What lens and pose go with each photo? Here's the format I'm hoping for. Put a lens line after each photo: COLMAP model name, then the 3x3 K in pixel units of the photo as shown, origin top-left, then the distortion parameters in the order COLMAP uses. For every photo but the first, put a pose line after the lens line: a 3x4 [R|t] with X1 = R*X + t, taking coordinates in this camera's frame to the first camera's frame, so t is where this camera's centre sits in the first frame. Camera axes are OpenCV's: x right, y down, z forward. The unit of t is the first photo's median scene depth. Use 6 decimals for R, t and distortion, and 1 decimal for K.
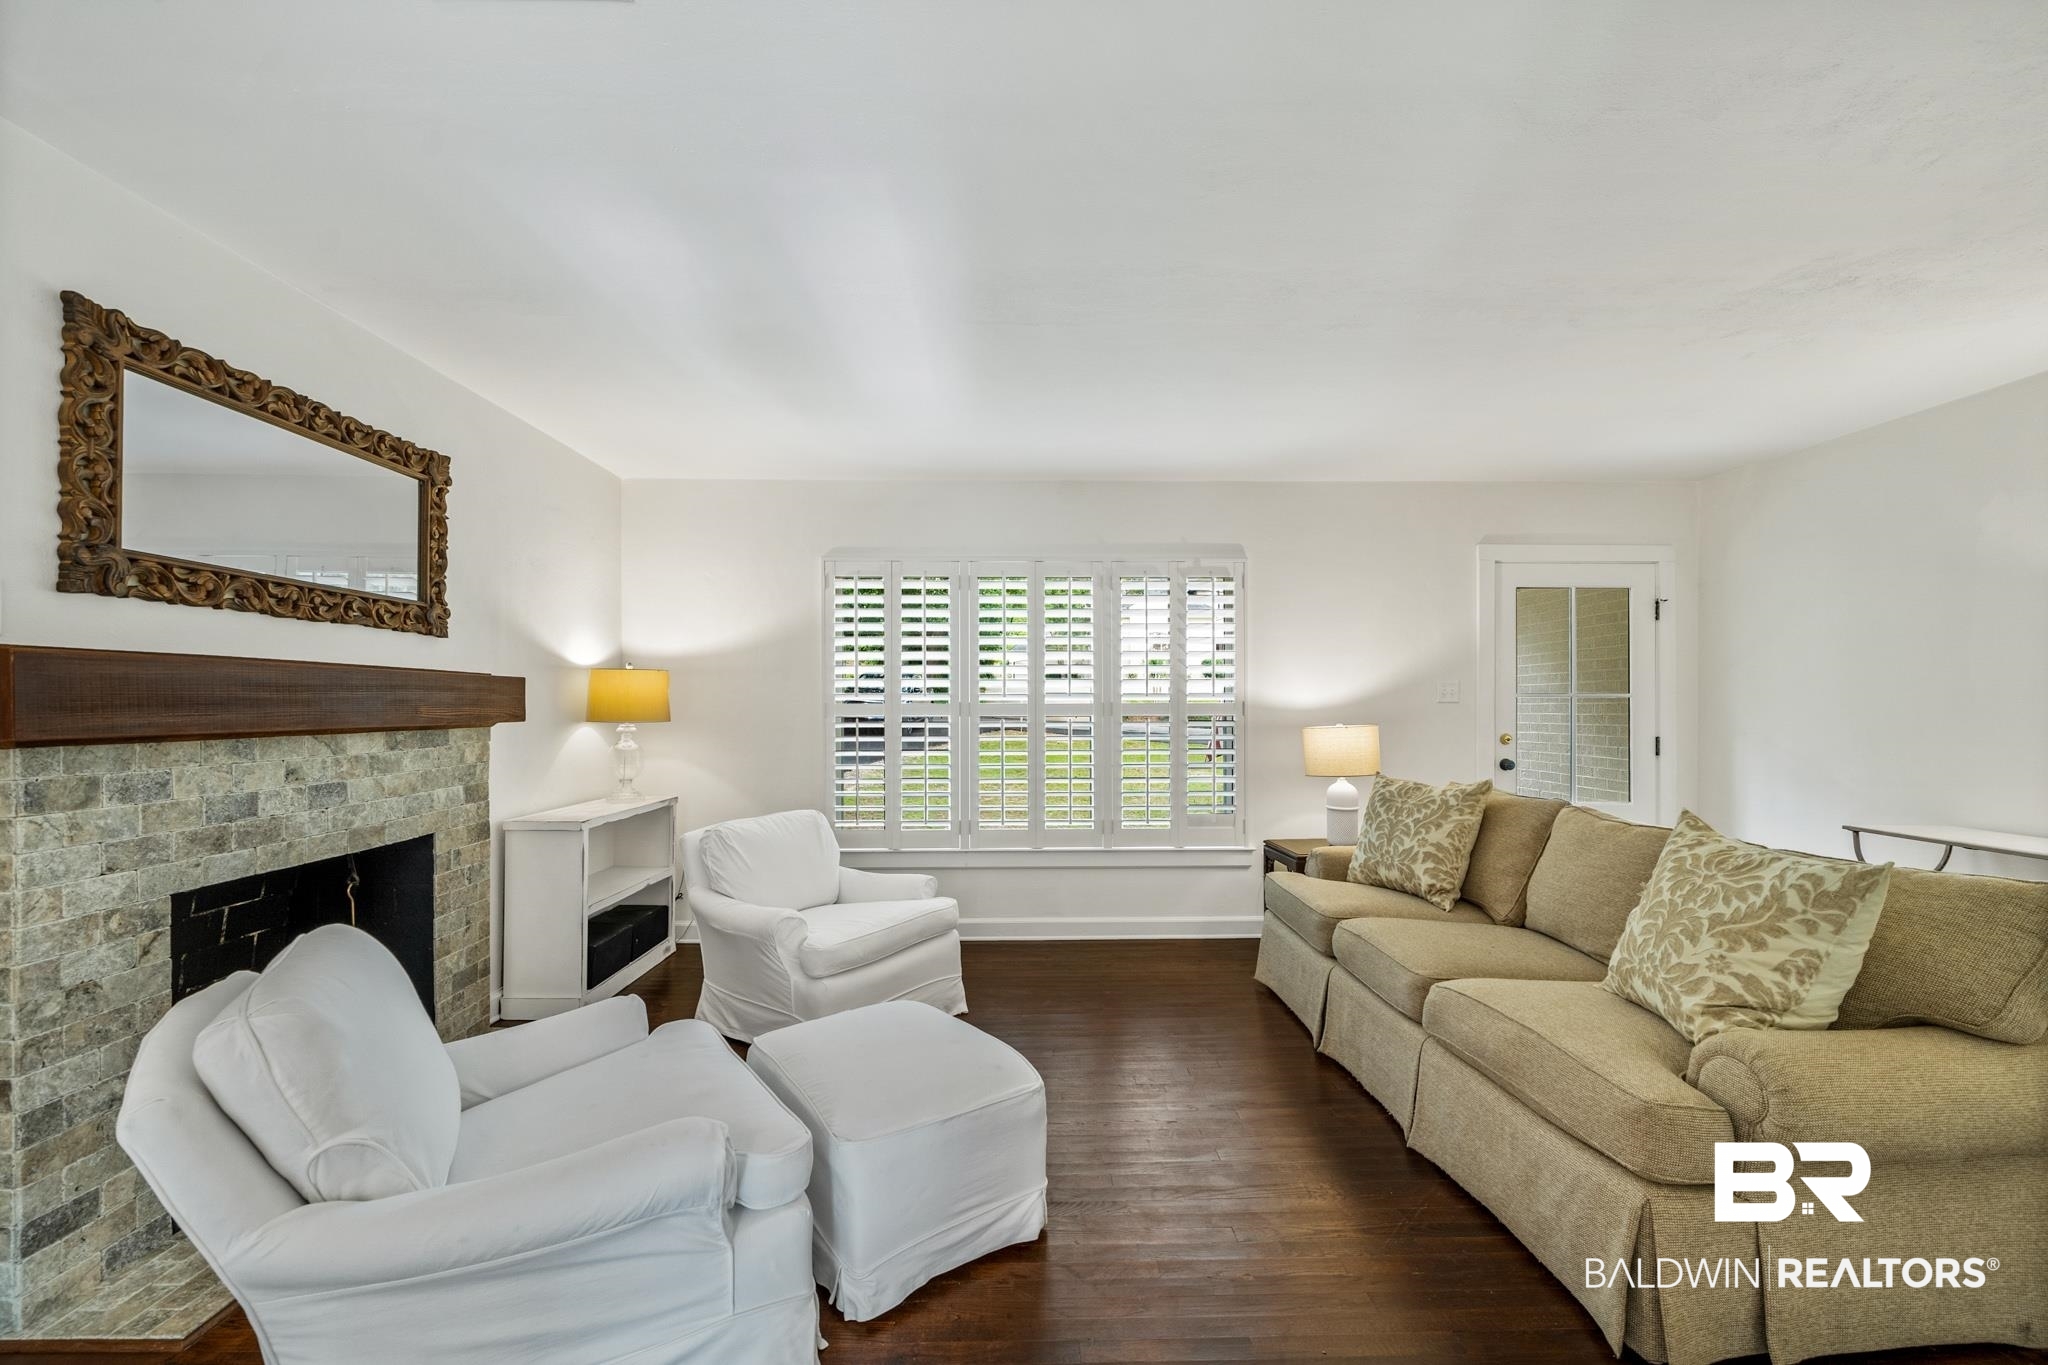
lens RADIAL K [[820.1, 0, 1013.4], [0, 820.1, 696.8], [0, 0, 1]] dist [-0.000353, -0.000349]
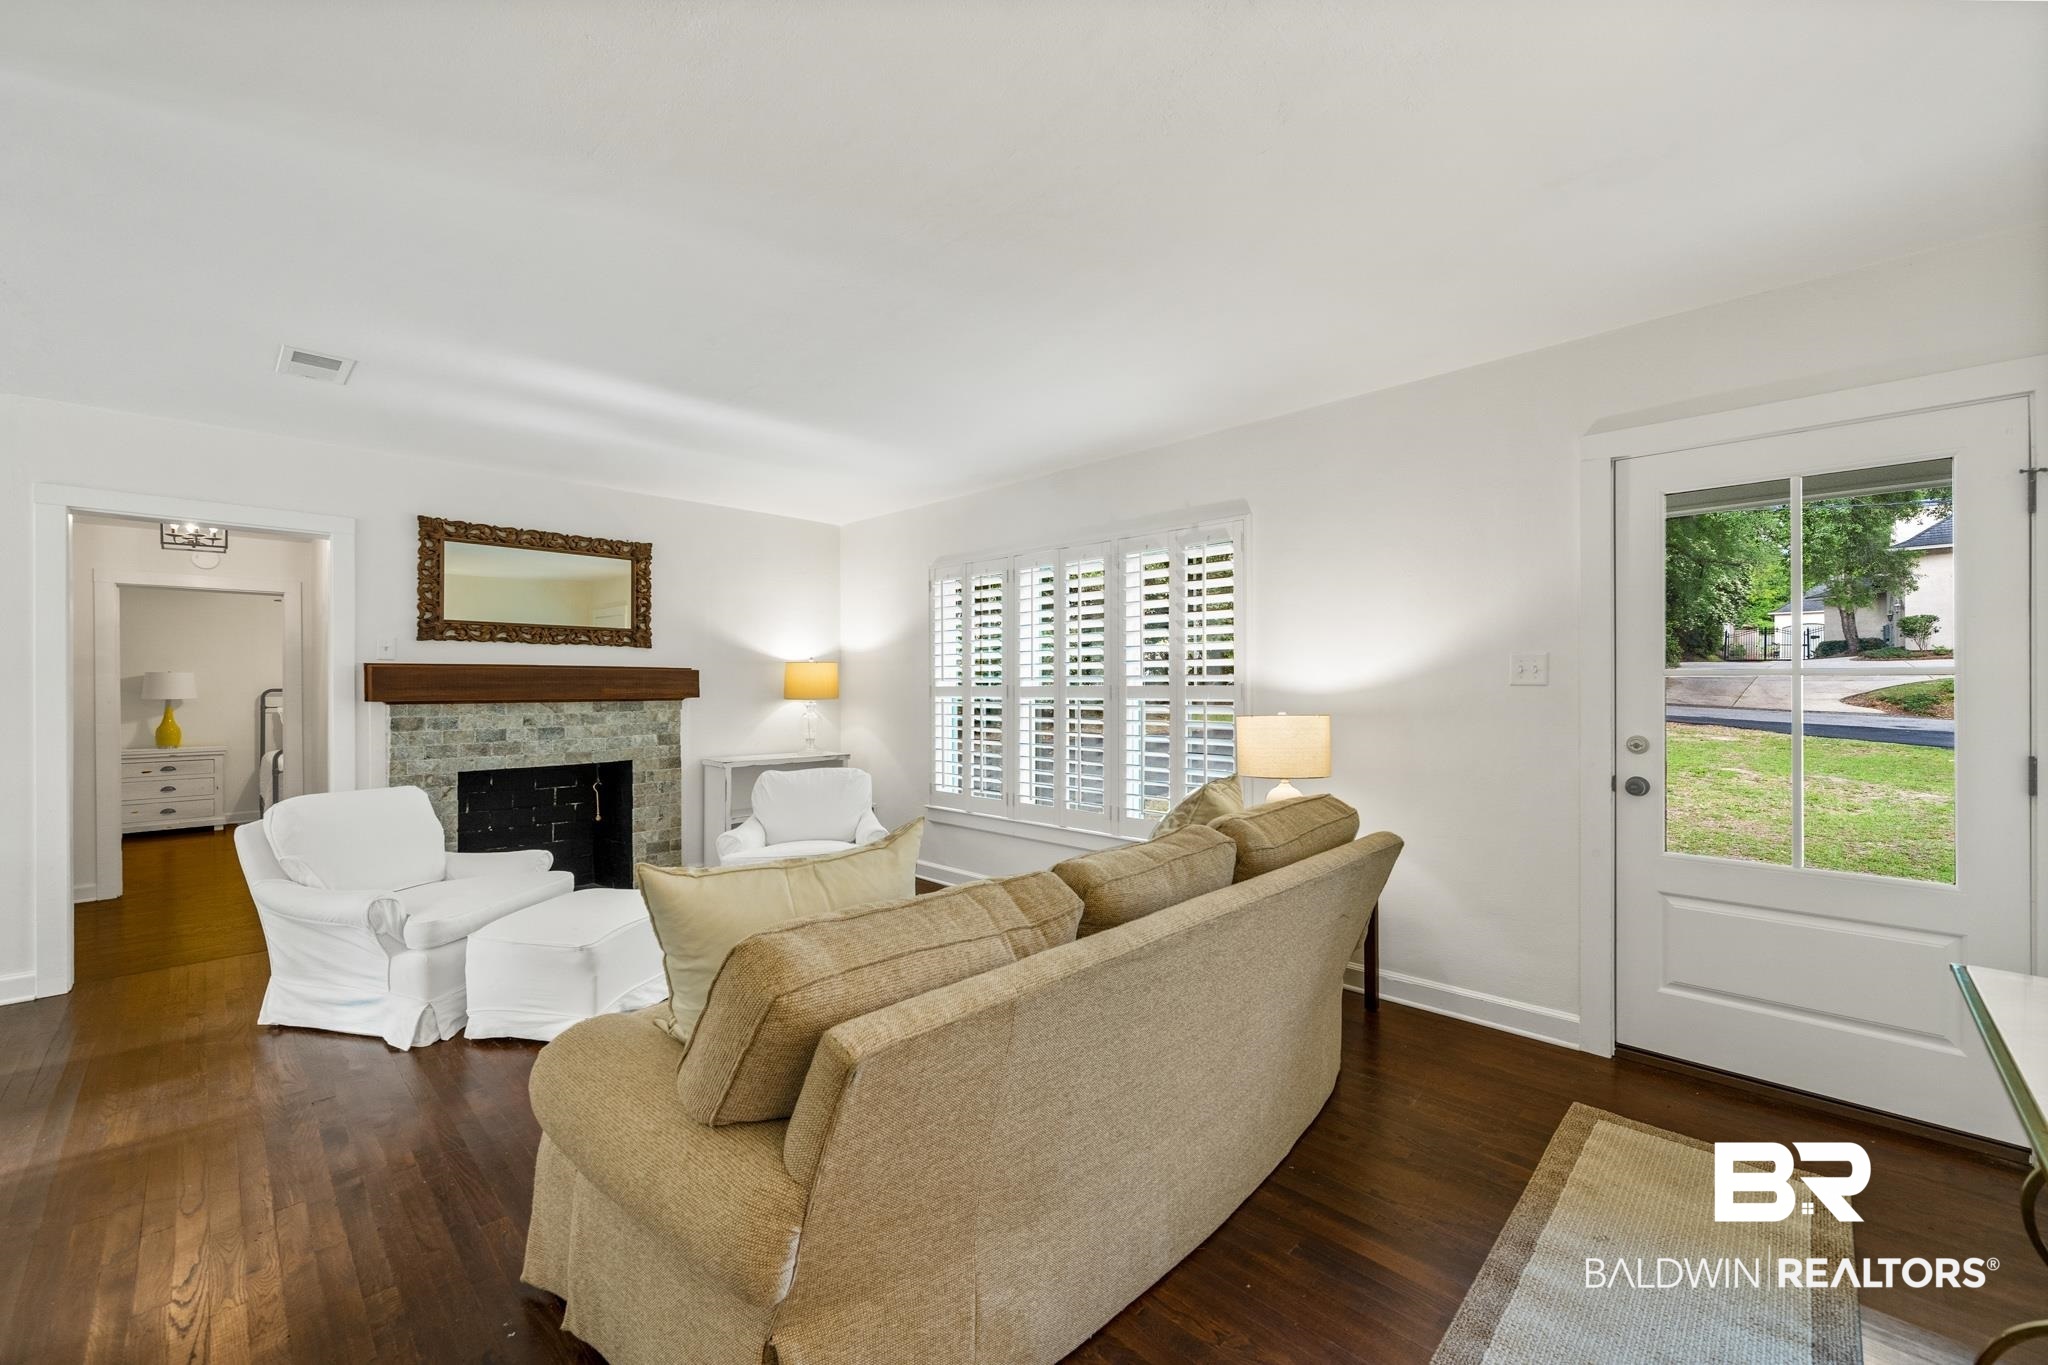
lens RADIAL K [[799.9, 0, 985.3], [0, 799.9, 681.3], [0, 0, 1]] dist [-0.000455, -0.000153]
pose [[0.691809, -0.004212, -0.722068, 1.078136], [0.006382, 0.999980, 0.000282, 0.001464], [0.722053, -0.004803, 0.691822, 0.367373]]
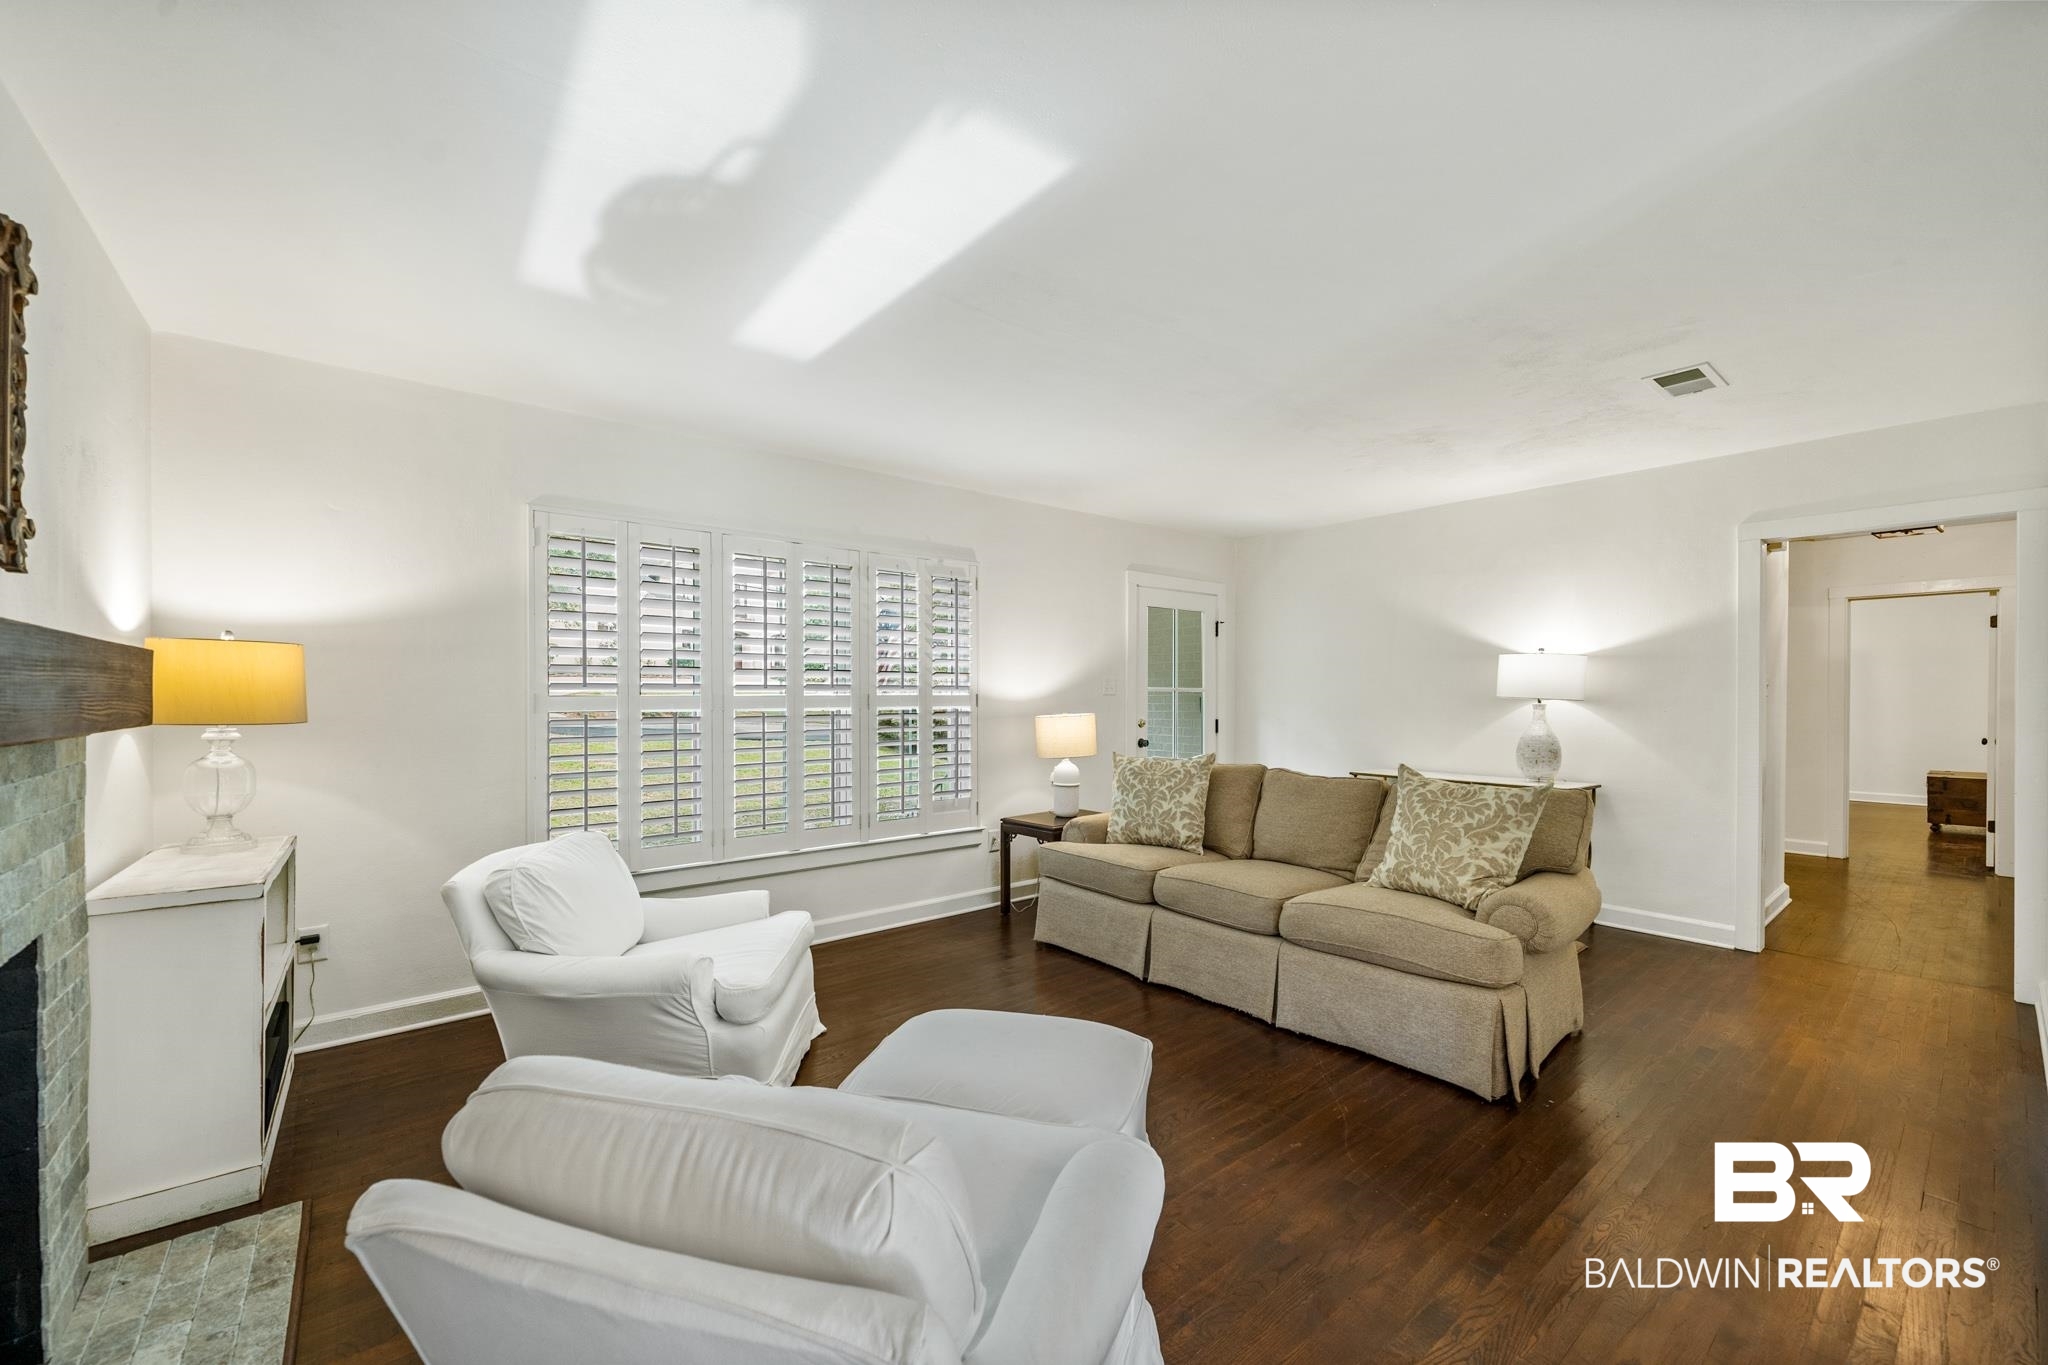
lens RADIAL K [[820.1, 0, 1013.4], [0, 820.1, 696.8], [0, 0, 1]] dist [-0.000353, -0.000349]
pose [[0.785198, -0.000677, 0.619244, -0.550591], [-0.005144, 0.999958, 0.007616, 0.001892], [-0.619223, -0.009166, 0.785162, 0.176767]]
